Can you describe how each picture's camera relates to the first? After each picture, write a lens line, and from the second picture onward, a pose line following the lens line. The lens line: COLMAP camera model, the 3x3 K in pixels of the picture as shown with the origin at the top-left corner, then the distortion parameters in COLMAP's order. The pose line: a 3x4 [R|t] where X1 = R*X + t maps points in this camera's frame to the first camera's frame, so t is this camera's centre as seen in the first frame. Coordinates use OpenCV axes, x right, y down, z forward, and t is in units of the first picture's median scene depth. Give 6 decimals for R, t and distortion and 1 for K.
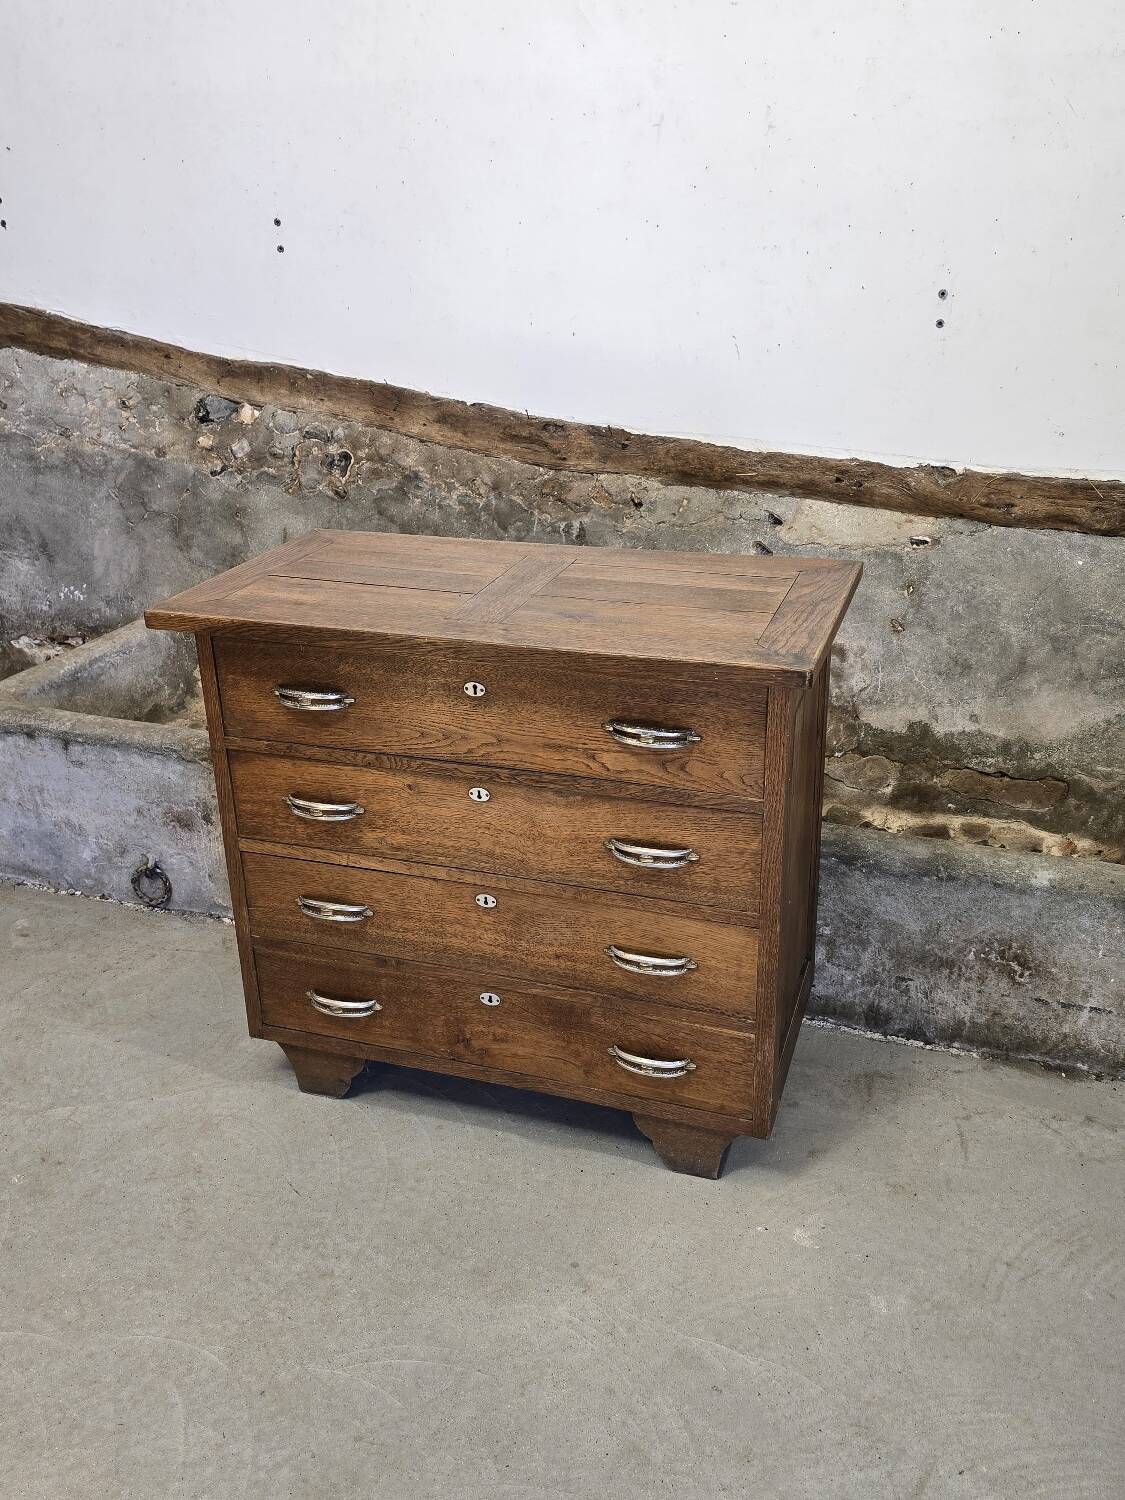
lens RADIAL K [[1287.7, 0, 553.4], [0, 1287.7, 746.3], [0, 0, 1]] dist [0.111457, -0.199976]
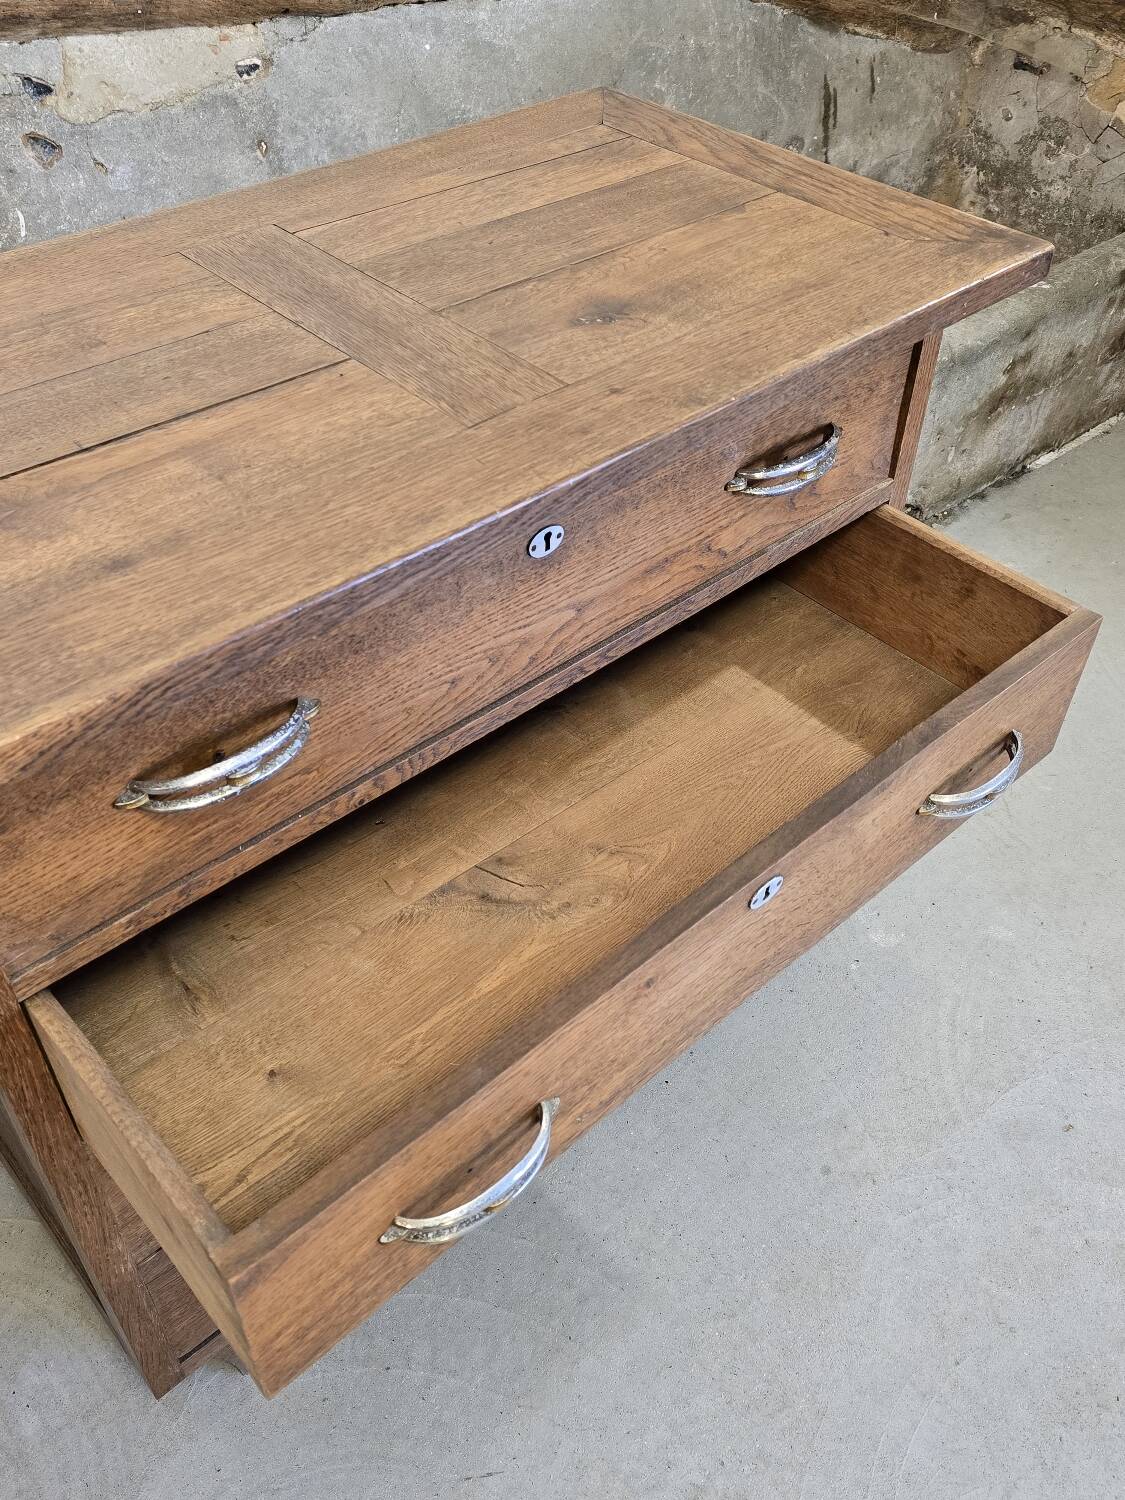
lens RADIAL K [[1304.8, 0, 554.9], [0, 1304.8, 743.9], [0, 0, 1]] dist [0.070830, -0.087929]
pose [[0.485125, -0.571531, 0.661820, -0.288224], [0.324121, 0.820462, 0.470943, -0.142500], [-0.812157, -0.013957, 0.583272, 0.477737]]
